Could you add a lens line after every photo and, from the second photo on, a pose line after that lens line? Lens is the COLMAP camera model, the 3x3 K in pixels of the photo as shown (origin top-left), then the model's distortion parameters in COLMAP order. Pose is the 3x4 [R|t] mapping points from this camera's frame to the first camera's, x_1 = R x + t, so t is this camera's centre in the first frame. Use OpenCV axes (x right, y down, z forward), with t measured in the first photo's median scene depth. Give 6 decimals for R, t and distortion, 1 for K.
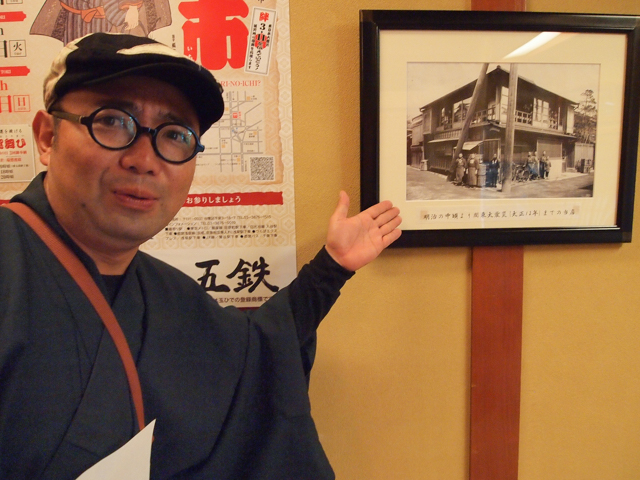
lens RADIAL K [[514.3, 0, 310.8], [0, 514.3, 240.4], [0, 0, 1]] dist [-0.042302, -0.002798]
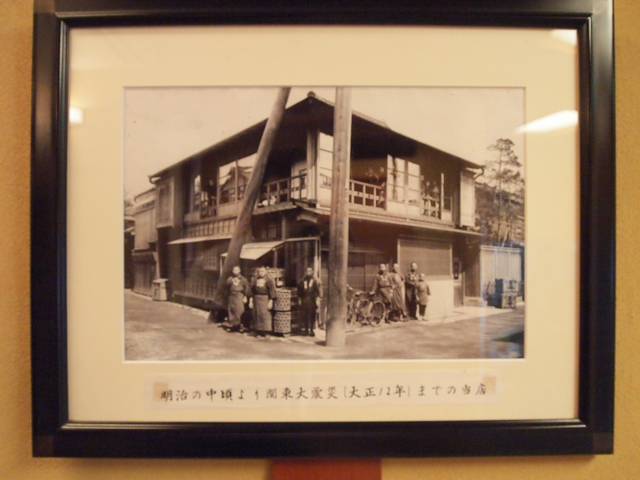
lens RADIAL K [[514.3, 0, 310.8], [0, 514.3, 240.4], [0, 0, 1]] dist [-0.042302, -0.002798]
pose [[0.998502, 0.012644, -0.053237, 0.388241], [-0.020025, 0.989882, -0.140476, -0.126517], [0.050922, 0.141331, 0.988652, 0.512636]]
